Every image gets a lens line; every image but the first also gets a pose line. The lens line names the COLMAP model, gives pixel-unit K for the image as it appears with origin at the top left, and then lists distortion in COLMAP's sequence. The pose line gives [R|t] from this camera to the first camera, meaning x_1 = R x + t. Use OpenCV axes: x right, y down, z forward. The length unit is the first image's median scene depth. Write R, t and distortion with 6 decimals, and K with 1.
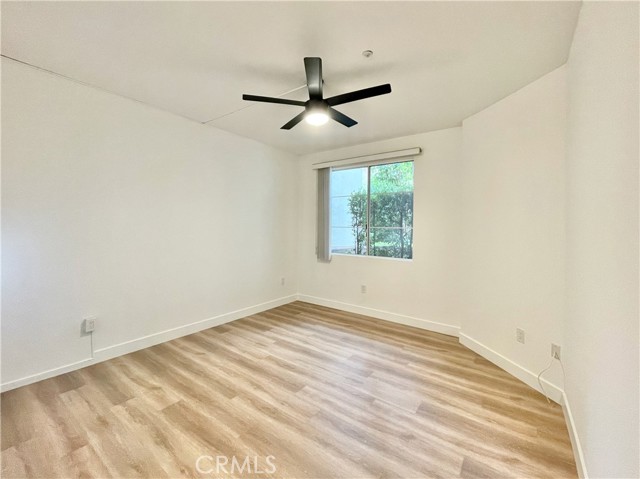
lens RADIAL K [[276.1, 0, 320.0], [0, 276.1, 239.5], [0, 0, 1]] dist [-0.043880, 0.000009]
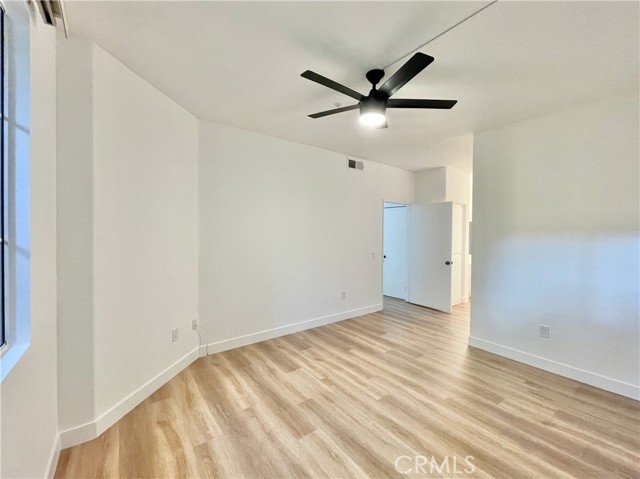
lens RADIAL K [[276.1, 0, 320.0], [0, 276.1, 239.5], [0, 0, 1]] dist [-0.043880, 0.000009]
pose [[-0.956159, -0.028045, 0.291502, -0.121537], [-0.006891, 0.997283, 0.073344, -0.116340], [-0.292766, 0.068120, -0.953754, 1.977162]]
